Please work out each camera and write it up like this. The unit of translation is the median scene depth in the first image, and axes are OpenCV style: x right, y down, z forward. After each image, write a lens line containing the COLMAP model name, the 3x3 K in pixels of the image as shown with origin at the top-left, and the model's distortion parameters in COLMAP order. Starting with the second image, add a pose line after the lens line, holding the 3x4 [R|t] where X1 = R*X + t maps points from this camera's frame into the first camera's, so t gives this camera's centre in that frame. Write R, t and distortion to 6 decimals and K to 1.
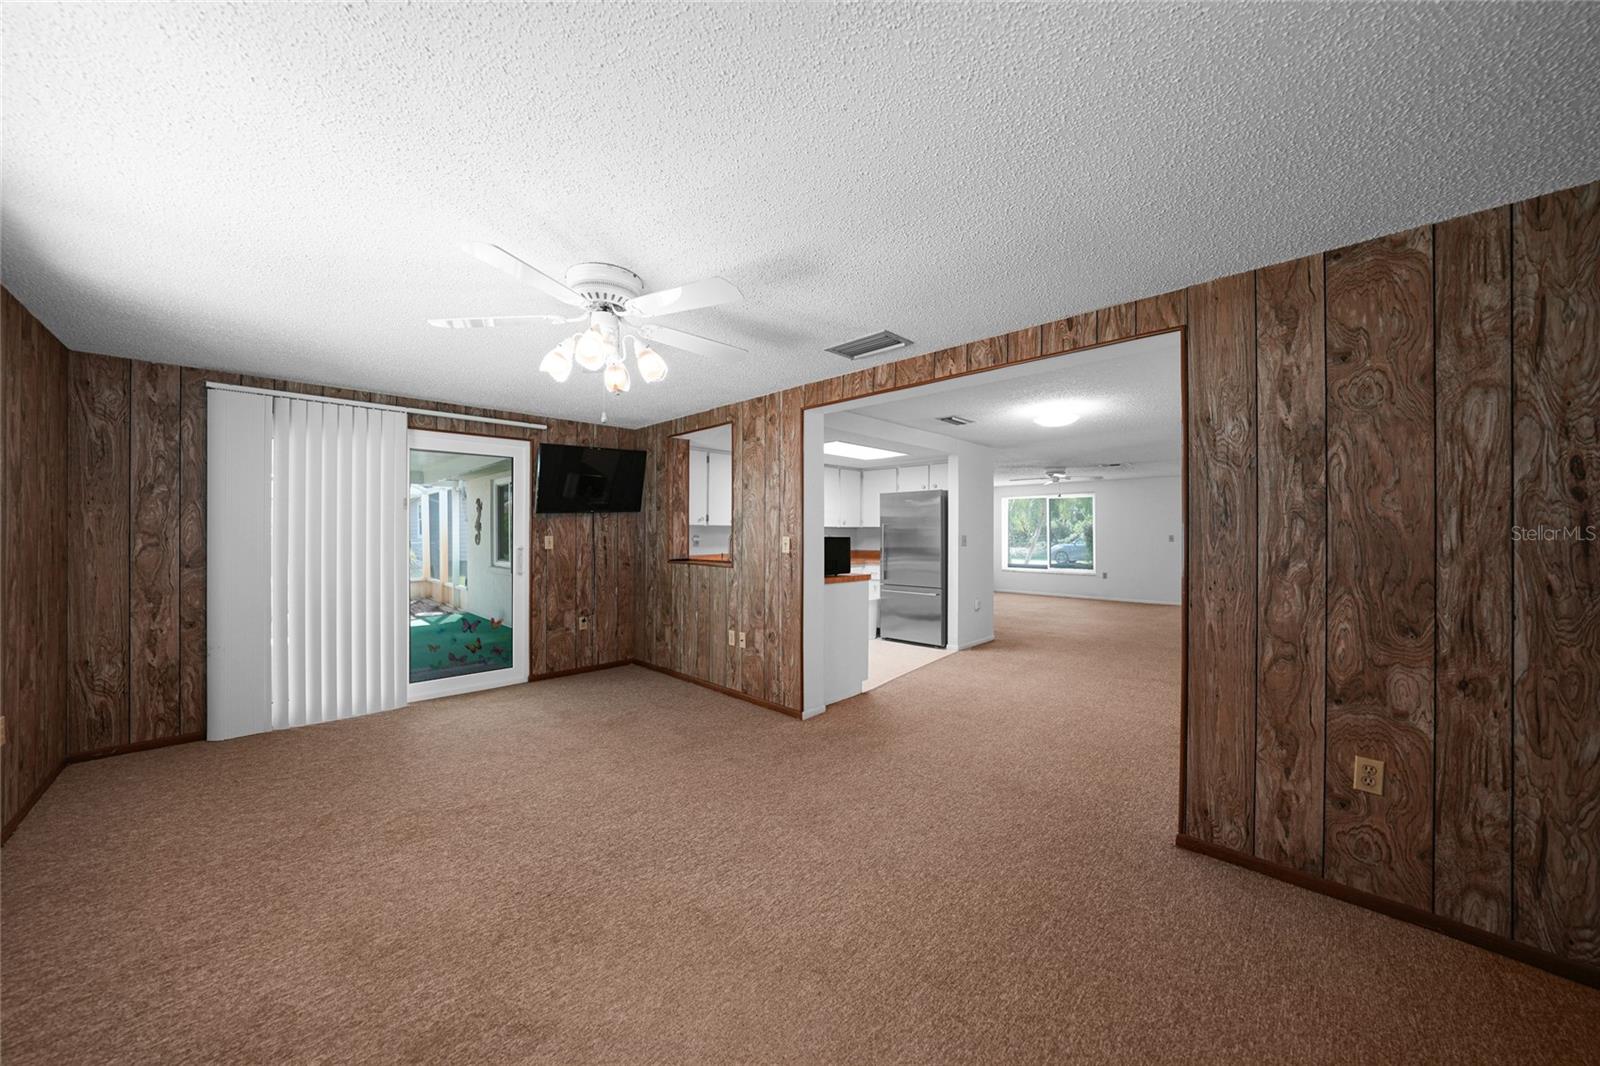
lens RADIAL K [[563.2, 0, 827.2], [0, 563.2, 529.1], [0, 0, 1]] dist [-0.021277, 0.003868]
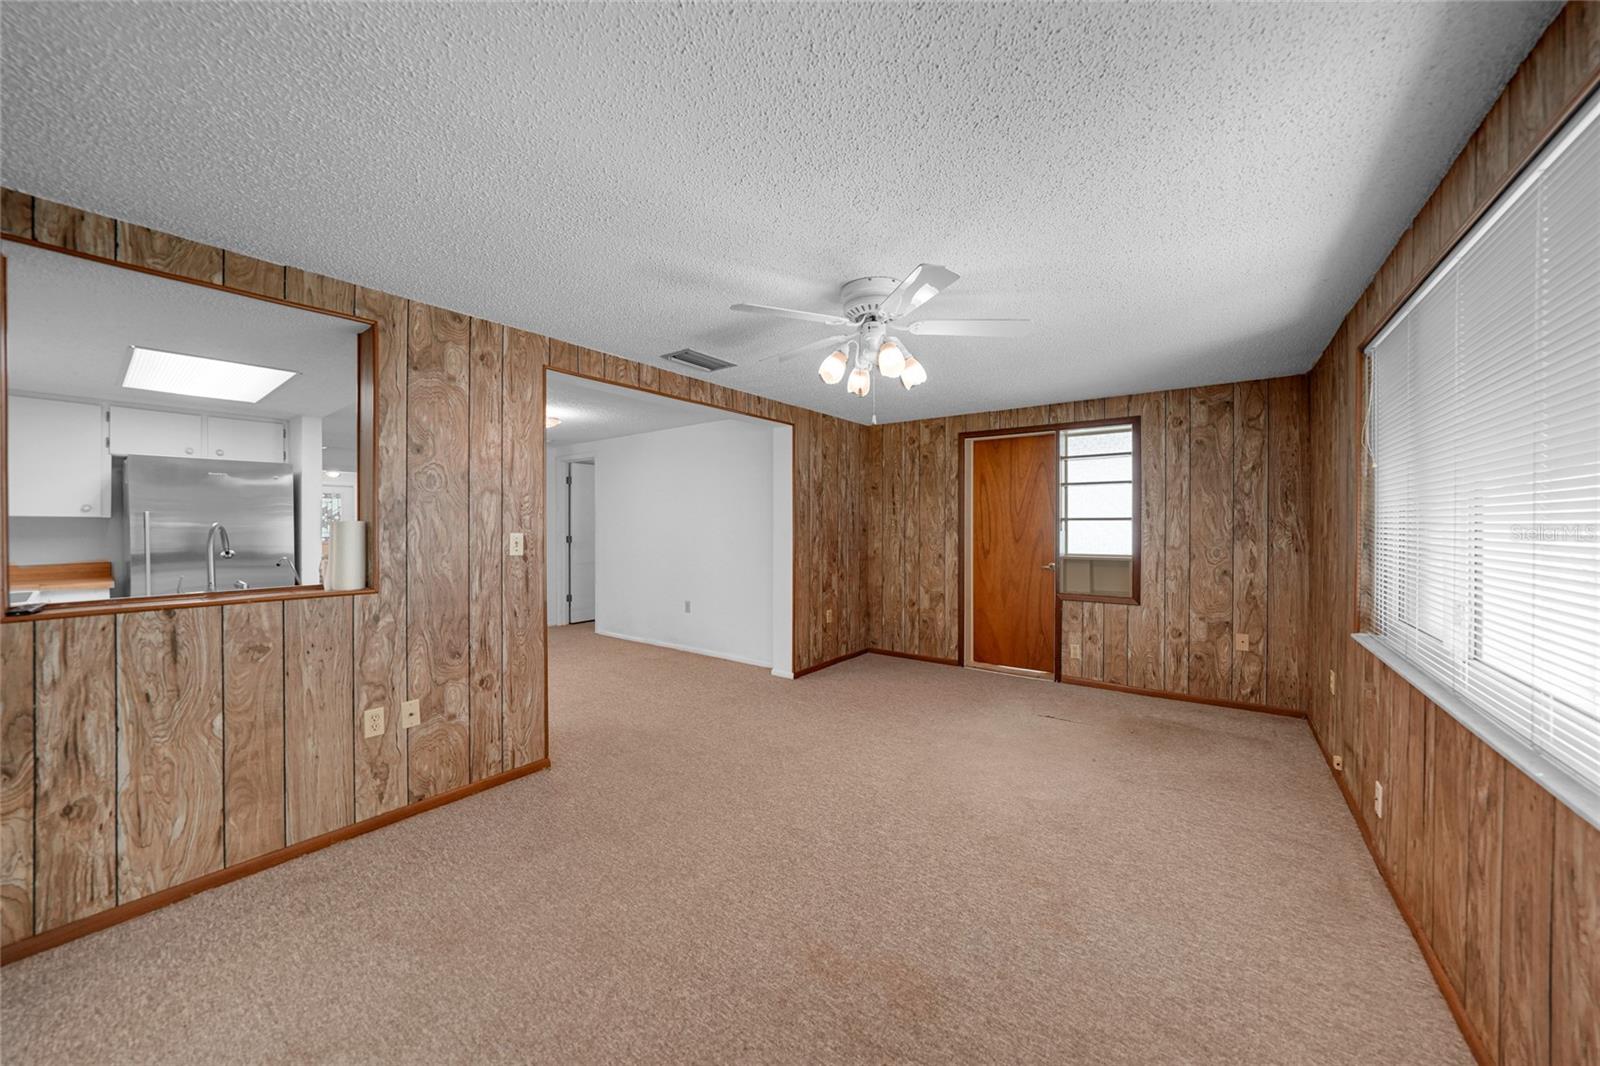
lens RADIAL K [[563.2, 0, 800.3], [0, 563.2, 524.5], [0, 0, 1]] dist [-0.021277, 0.003868]
pose [[-0.128643, -0.003315, 0.991685, -0.853014], [-0.006232, 0.999977, 0.002535, -0.001381], [-0.991671, -0.005854, -0.128660, 0.751168]]
